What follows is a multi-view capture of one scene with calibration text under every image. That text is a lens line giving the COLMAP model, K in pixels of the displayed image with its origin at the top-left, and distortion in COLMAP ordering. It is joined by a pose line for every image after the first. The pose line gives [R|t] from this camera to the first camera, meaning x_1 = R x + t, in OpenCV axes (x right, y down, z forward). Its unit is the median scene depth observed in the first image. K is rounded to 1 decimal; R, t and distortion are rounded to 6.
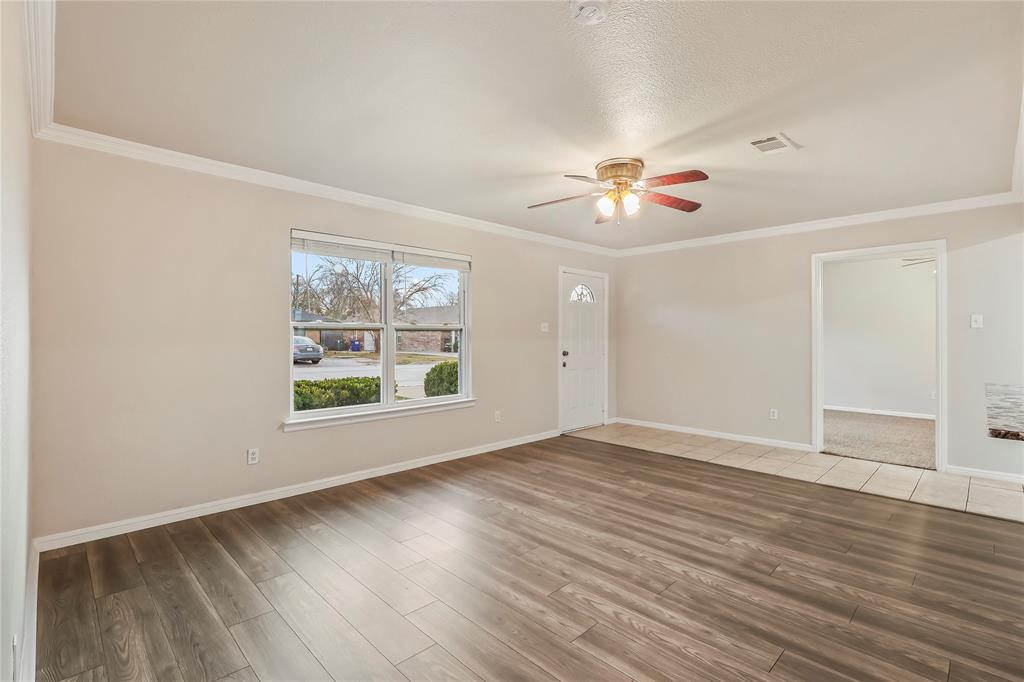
lens RADIAL K [[477.0, 0, 509.9], [0, 477.0, 338.1], [0, 0, 1]] dist [0.002618, 0.000147]
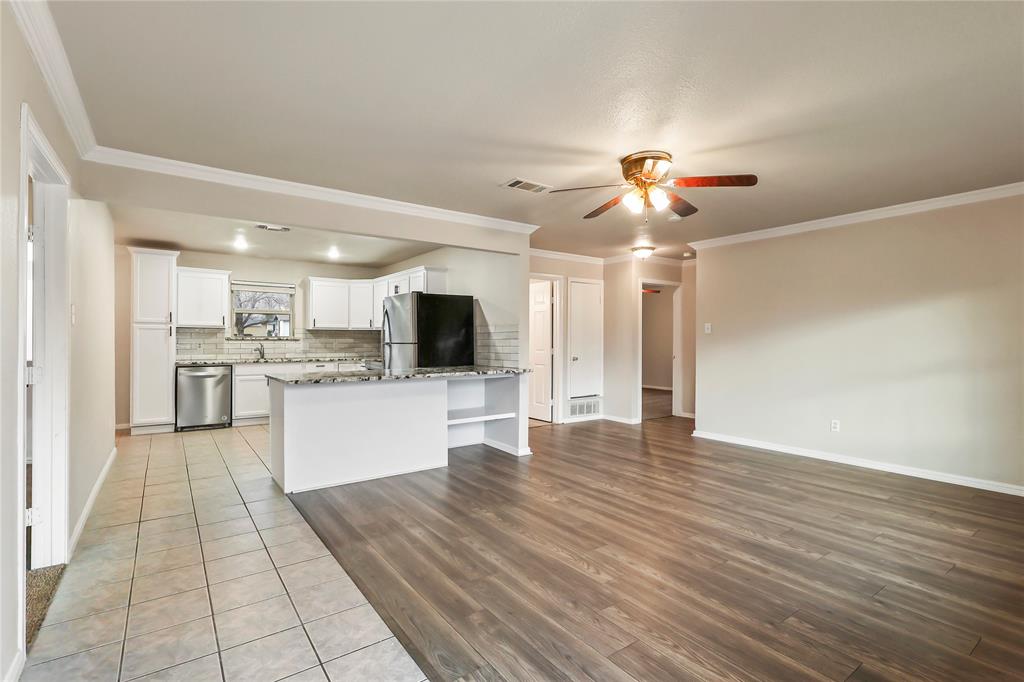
lens RADIAL K [[477.0, 0, 511.3], [0, 477.0, 339.6], [0, 0, 1]] dist [0.002618, 0.000147]
pose [[-0.988605, -0.004576, 0.150466, 0.348386], [-0.003125, 0.999946, 0.009877, -0.009326], [-0.150504, 0.009295, -0.988566, 1.970490]]
